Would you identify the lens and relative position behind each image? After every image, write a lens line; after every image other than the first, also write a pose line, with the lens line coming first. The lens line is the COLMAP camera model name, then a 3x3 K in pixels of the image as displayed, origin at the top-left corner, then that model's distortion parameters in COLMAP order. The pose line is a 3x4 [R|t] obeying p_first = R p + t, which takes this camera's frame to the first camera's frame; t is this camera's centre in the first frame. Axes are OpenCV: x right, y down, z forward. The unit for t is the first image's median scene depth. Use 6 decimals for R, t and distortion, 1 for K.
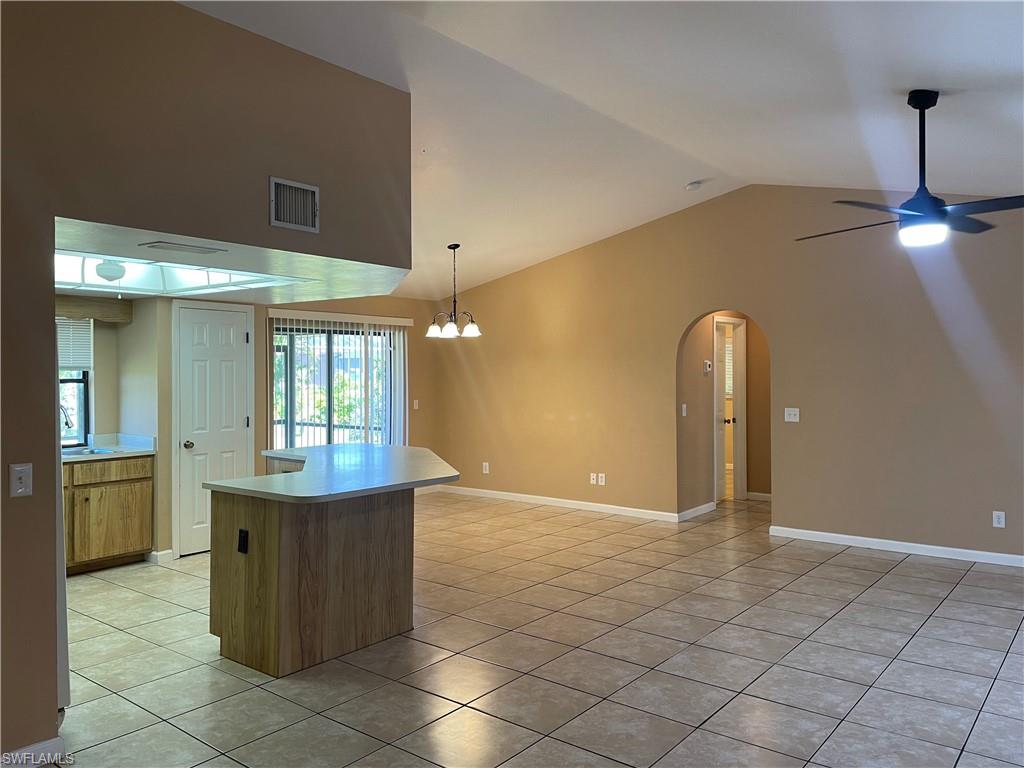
lens RADIAL K [[765.3, 0, 518.2], [0, 765.3, 370.4], [0, 0, 1]] dist [0.096109, -0.125132]
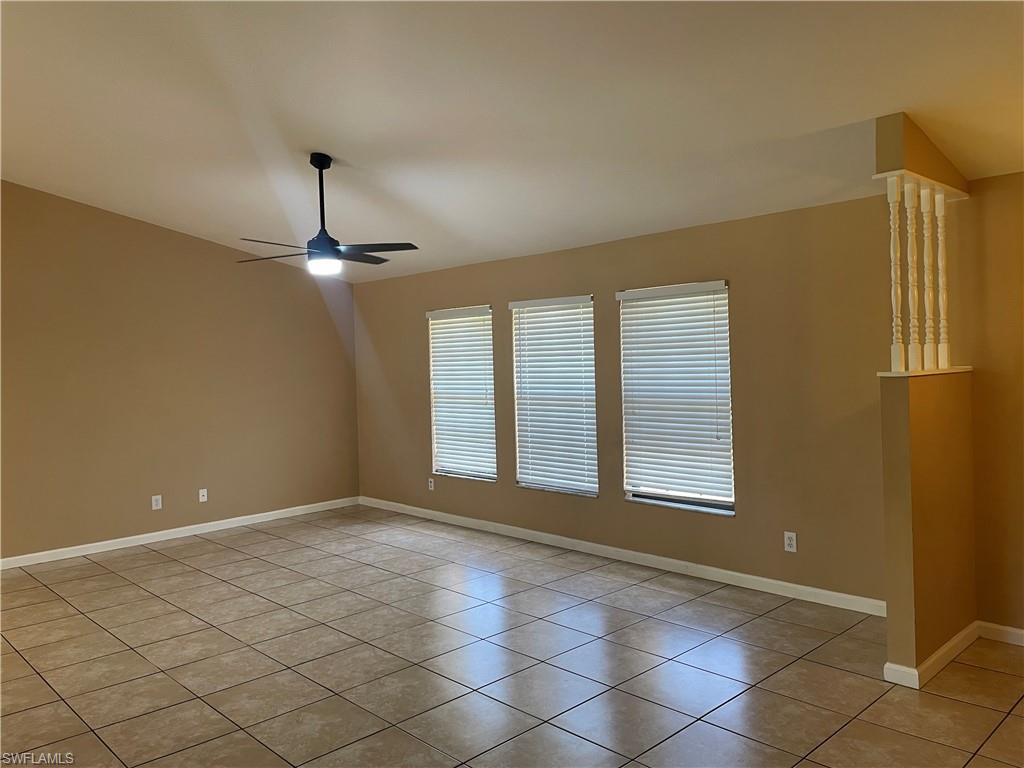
lens RADIAL K [[762.0, 0, 497.8], [0, 762.0, 370.1], [0, 0, 1]] dist [0.148373, -0.170534]
pose [[0.149235, -0.011752, 0.988732, -0.655586], [0.020788, 0.999746, 0.008745, -0.006573], [-0.988583, 0.019249, 0.149441, 0.469814]]
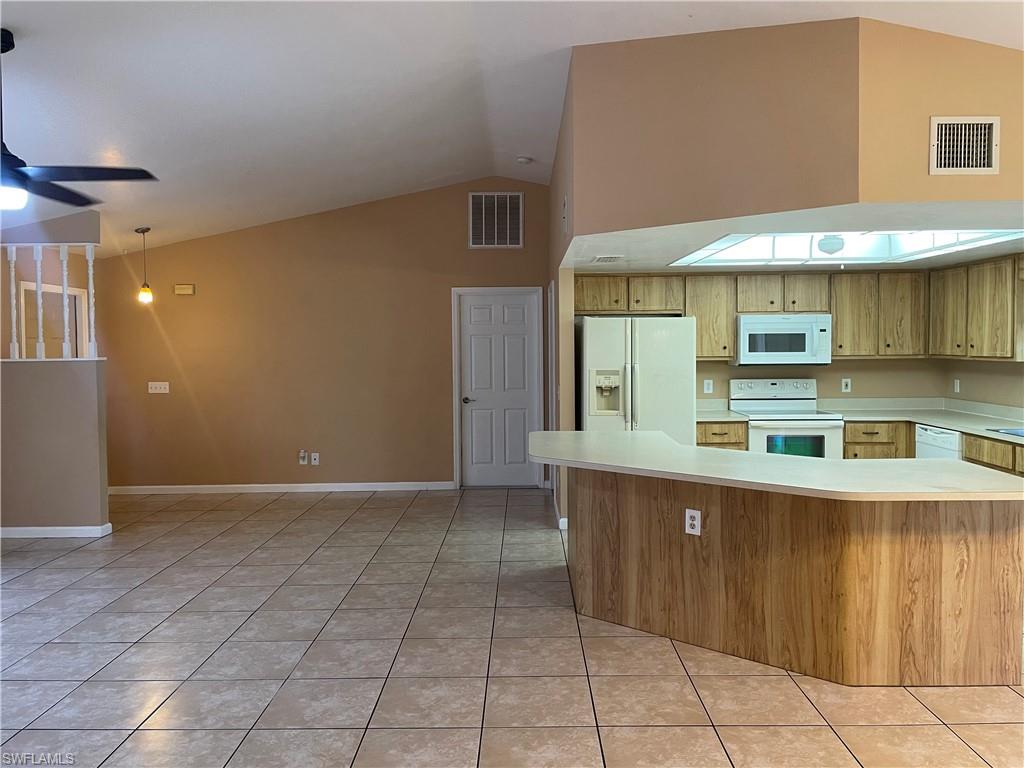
lens RADIAL K [[765.3, 0, 518.2], [0, 765.3, 370.4], [0, 0, 1]] dist [0.096109, -0.125132]
pose [[-0.790828, 0.032714, -0.611164, 0.538860], [0.013741, 0.999268, 0.035708, -0.002286], [0.611885, 0.019841, -0.790698, 1.847555]]
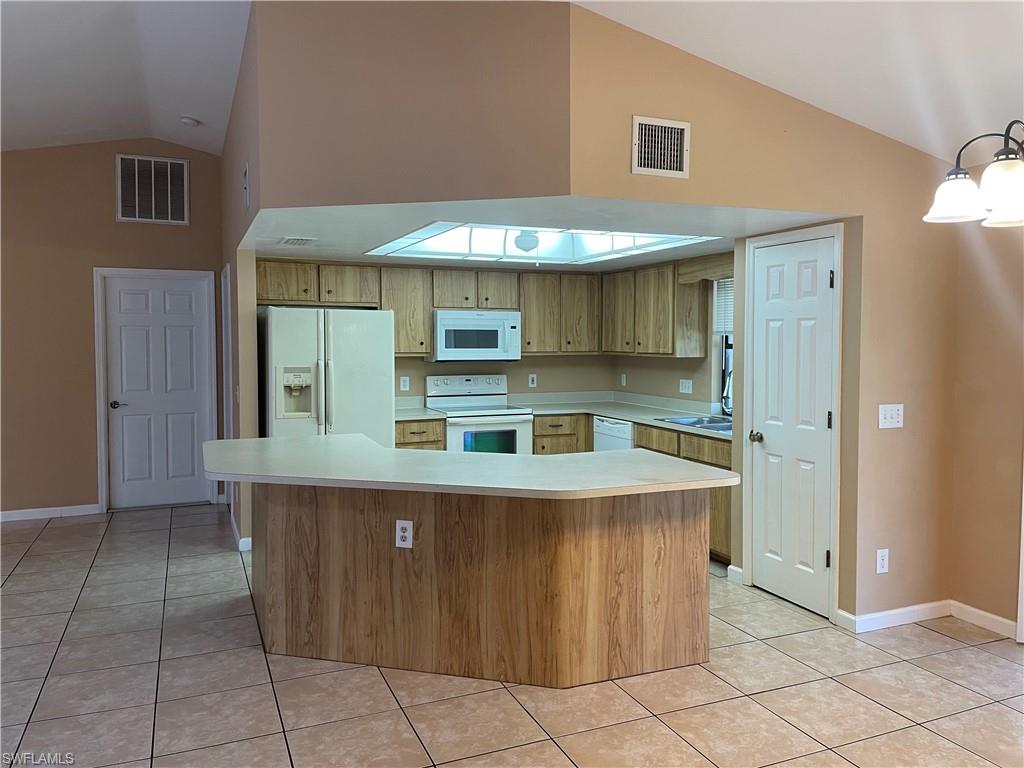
lens RADIAL K [[765.3, 0, 518.2], [0, 765.3, 370.4], [0, 0, 1]] dist [0.096109, -0.125132]
pose [[-0.478938, 0.040096, -0.876933, 0.481637], [0.004204, 0.999050, 0.043384, 0.001750], [0.877839, 0.017092, -0.478651, 1.755026]]
